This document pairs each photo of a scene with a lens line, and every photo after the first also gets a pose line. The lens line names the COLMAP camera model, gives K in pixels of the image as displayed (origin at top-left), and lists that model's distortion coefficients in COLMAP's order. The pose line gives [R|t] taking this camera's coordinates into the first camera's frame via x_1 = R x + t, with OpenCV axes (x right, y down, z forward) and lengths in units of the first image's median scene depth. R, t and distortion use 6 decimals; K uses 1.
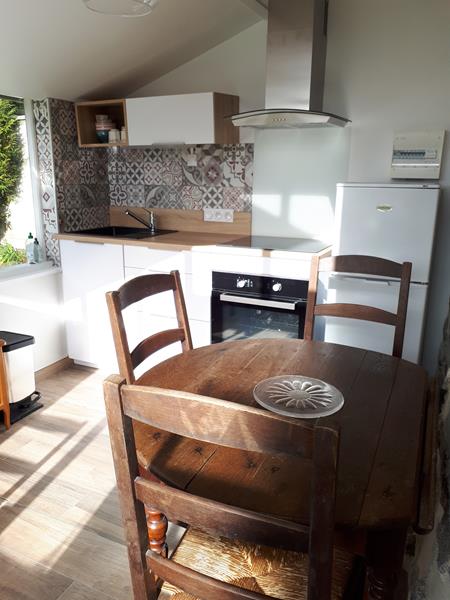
lens RADIAL K [[476.3, 0, 223.5], [0, 476.3, 302.1], [0, 0, 1]] dist [0.070535, -0.007315]
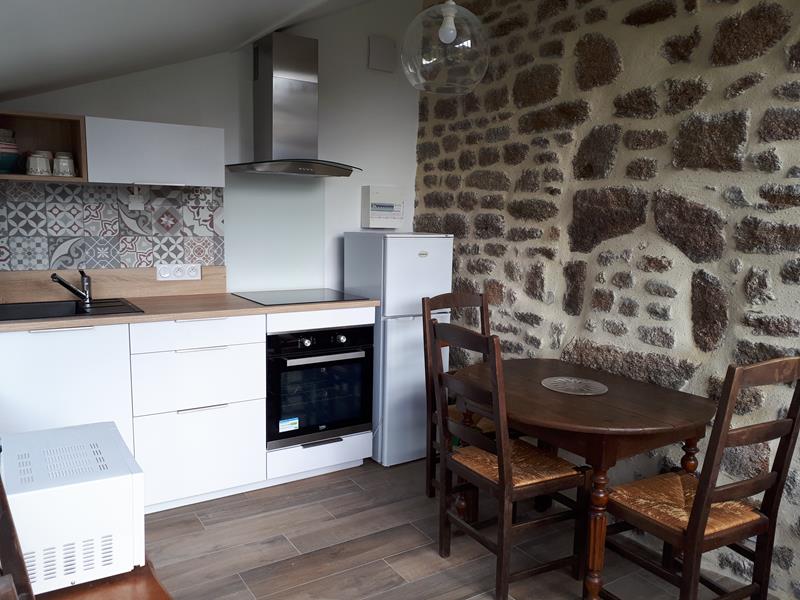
lens RADIAL K [[635.1, 0, 398.1], [0, 635.1, 297.4], [0, 0, 1]] dist [0.070535, -0.007315]
pose [[0.528836, -0.112436, 0.841244, -0.696723], [0.201925, 0.979393, 0.003963, -0.073626], [-0.824354, 0.167773, 0.540642, 0.150917]]
